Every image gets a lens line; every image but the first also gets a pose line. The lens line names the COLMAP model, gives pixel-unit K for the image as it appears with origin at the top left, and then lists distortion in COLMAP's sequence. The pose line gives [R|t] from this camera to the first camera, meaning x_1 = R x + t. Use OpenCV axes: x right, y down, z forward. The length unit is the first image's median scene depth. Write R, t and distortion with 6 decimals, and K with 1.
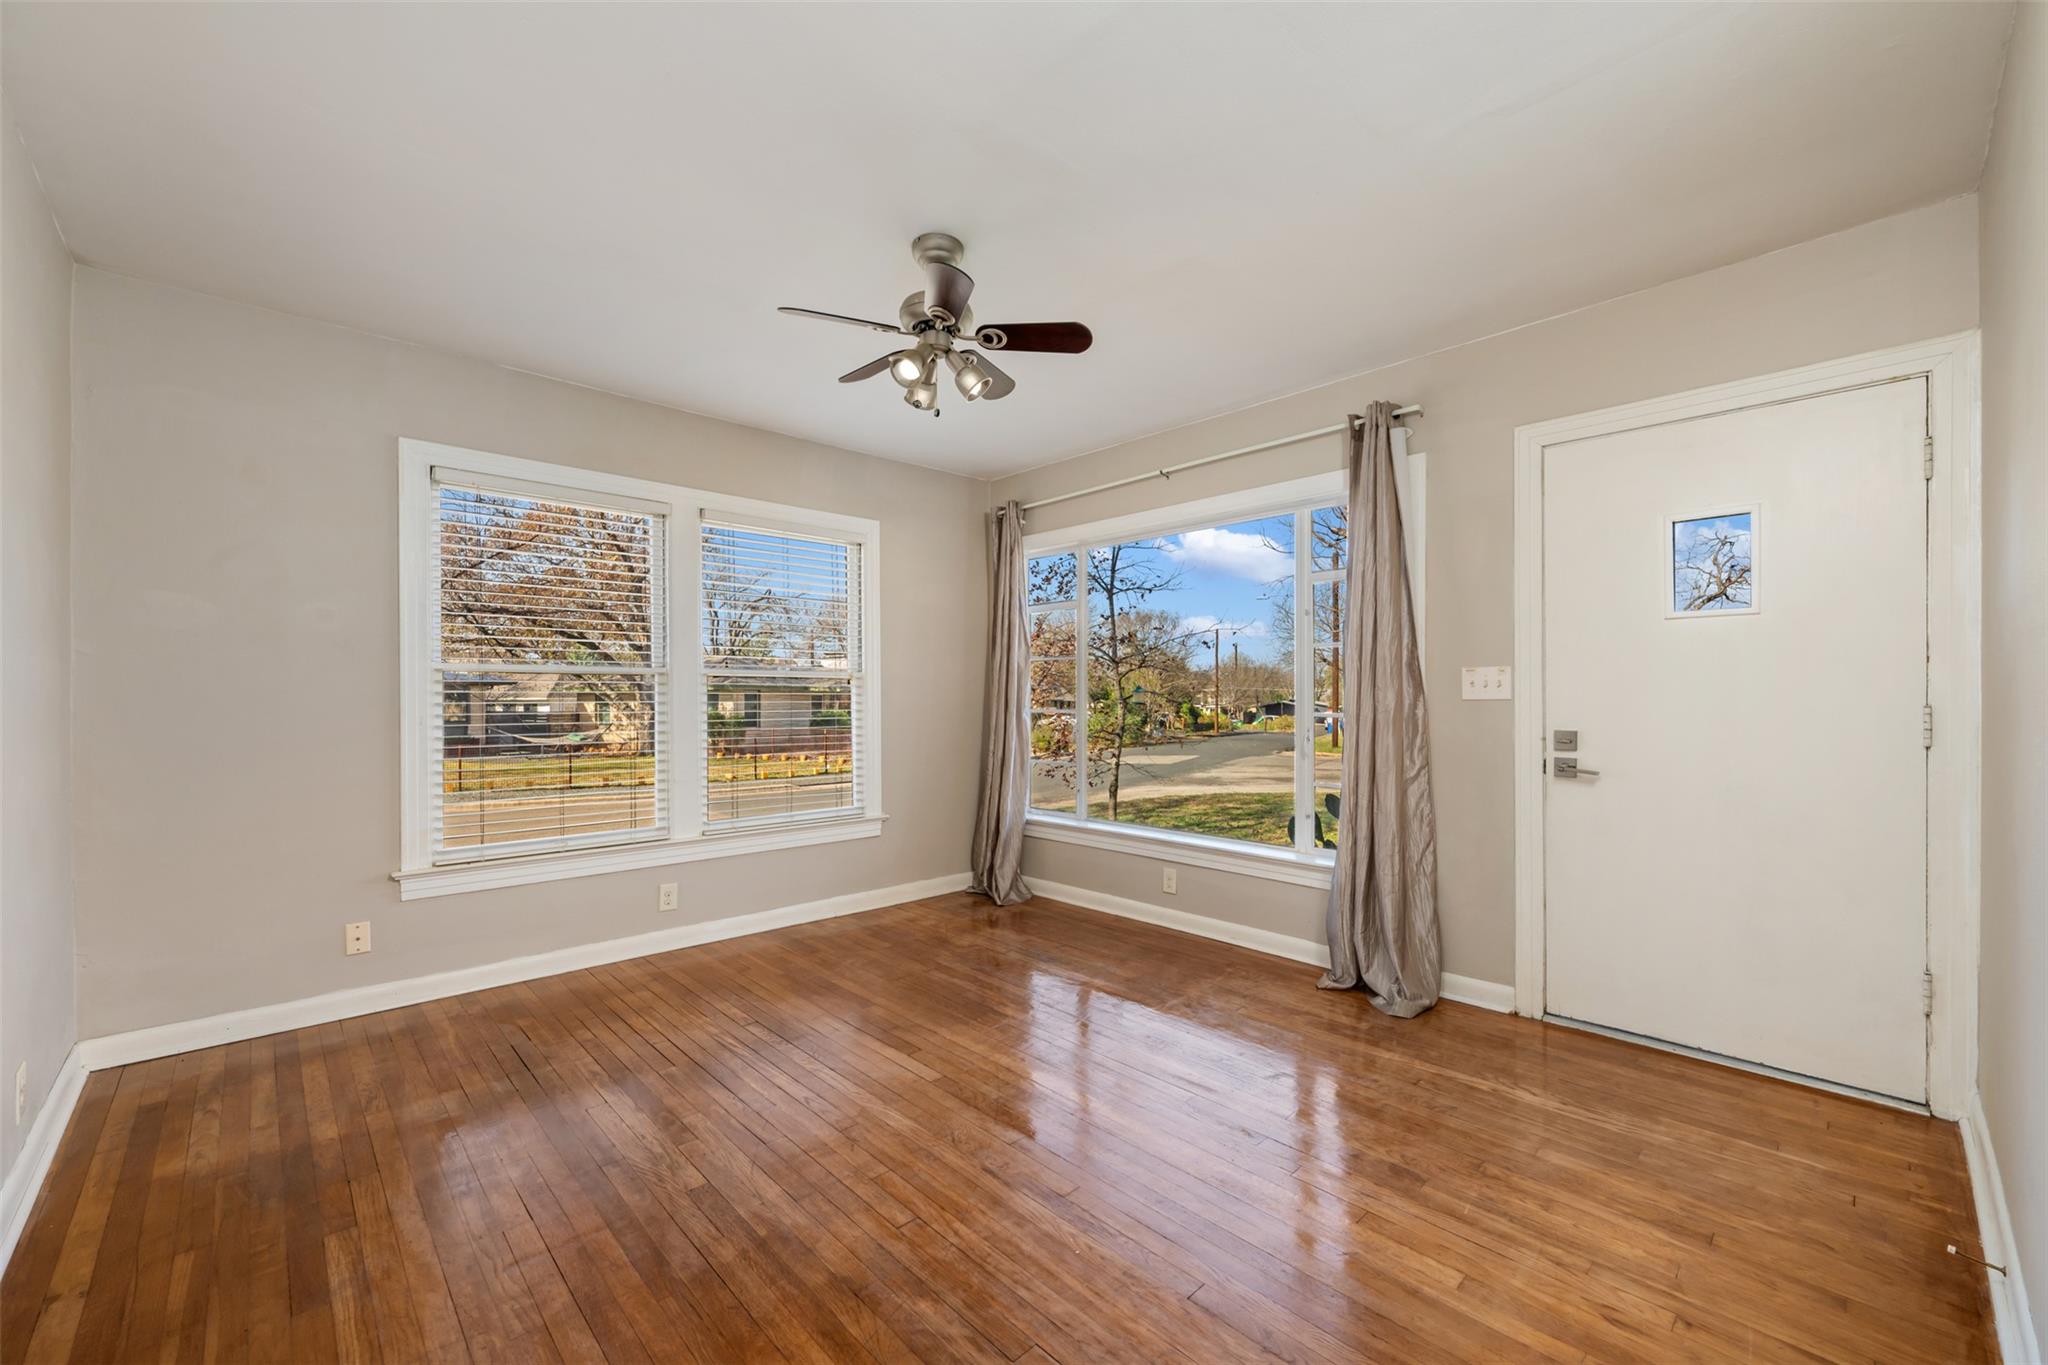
lens RADIAL K [[812.8, 0, 1021.6], [0, 812.8, 689.6], [0, 0, 1]] dist [-0.000659, -0.000081]
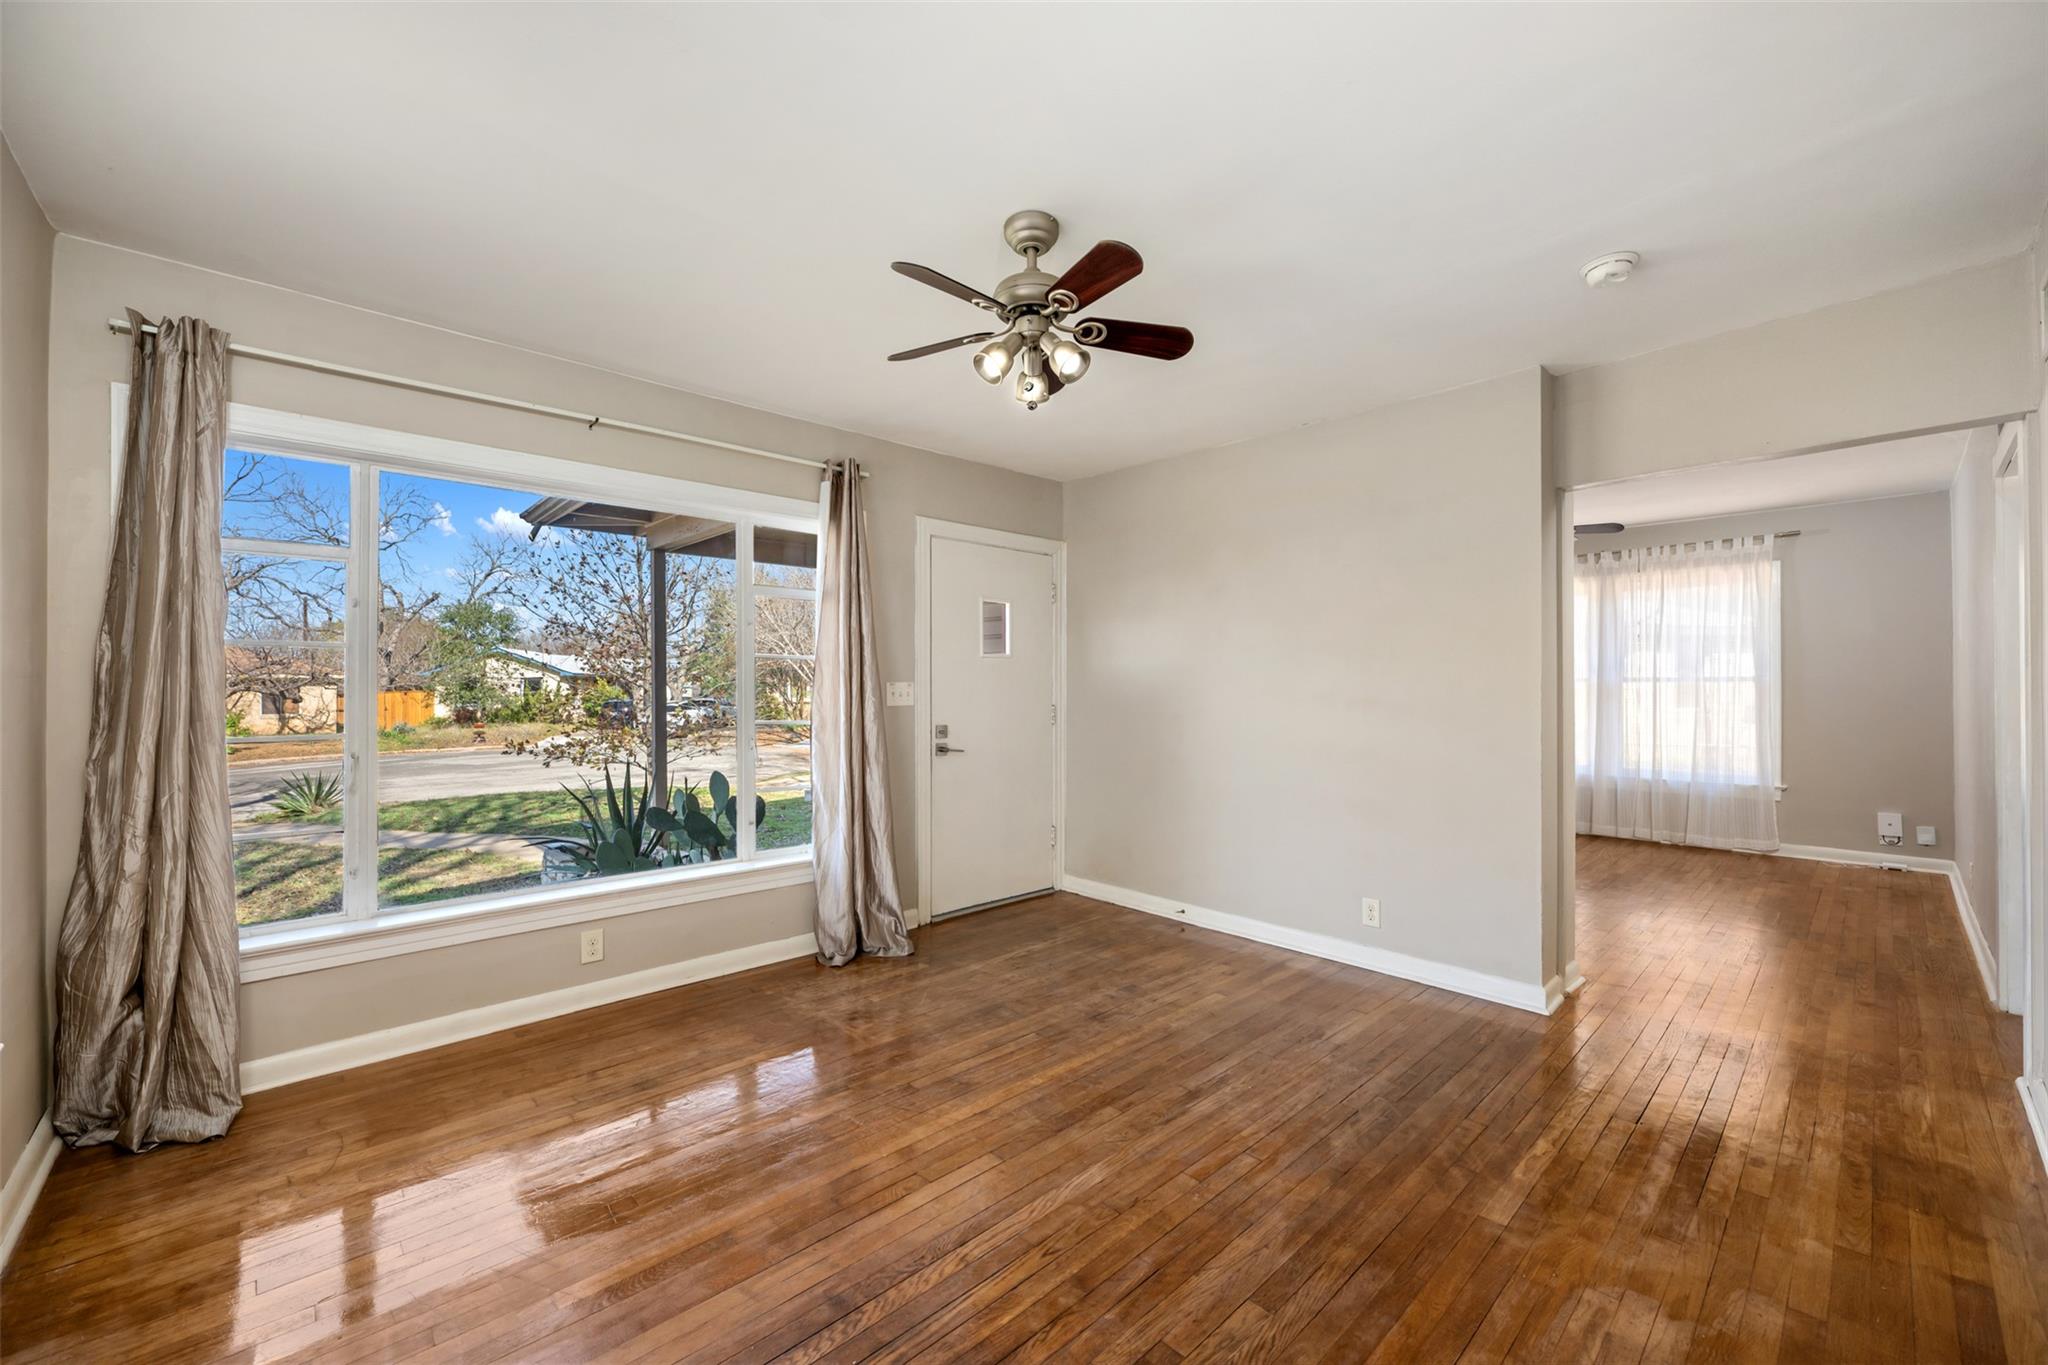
lens RADIAL K [[805.2, 0, 1022.0], [0, 805.2, 684.3], [0, 0, 1]] dist [-0.000916, -0.000079]
pose [[0.006097, 0.007881, 0.999950, -0.836984], [-0.006690, 0.999947, -0.007840, -0.015439], [-0.999959, -0.006641, 0.006149, 0.842699]]
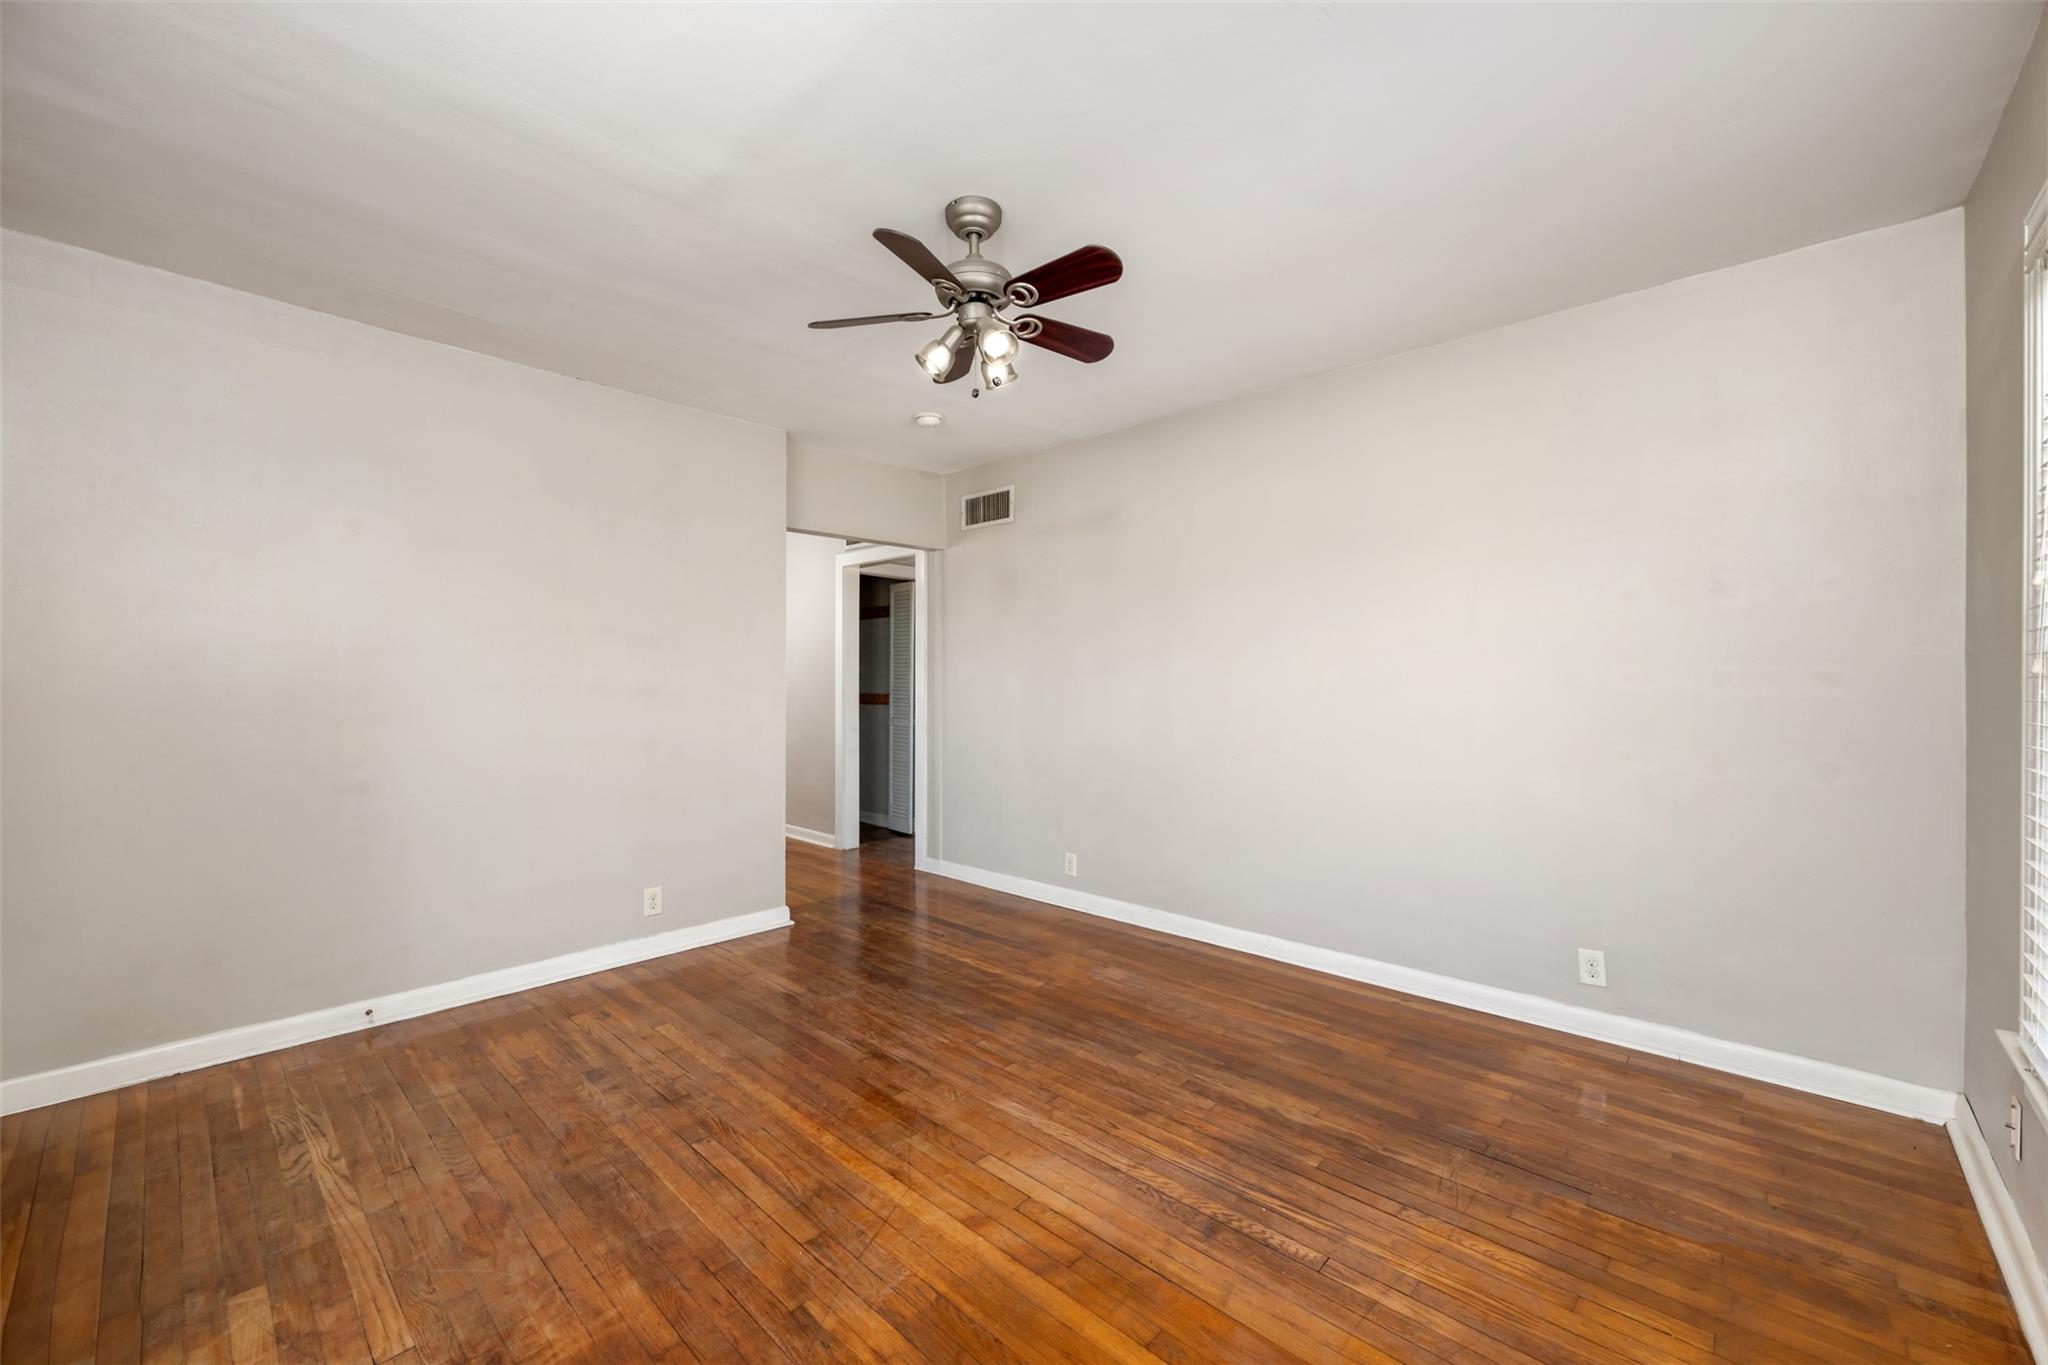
lens RADIAL K [[805.2, 0, 1022.0], [0, 805.2, 684.3], [0, 0, 1]] dist [-0.000916, -0.000079]
pose [[-0.998266, 0.003175, -0.058787, -0.084606], [0.003313, 0.999992, -0.002249, -0.008459], [0.058779, -0.002439, -0.998268, 1.592040]]
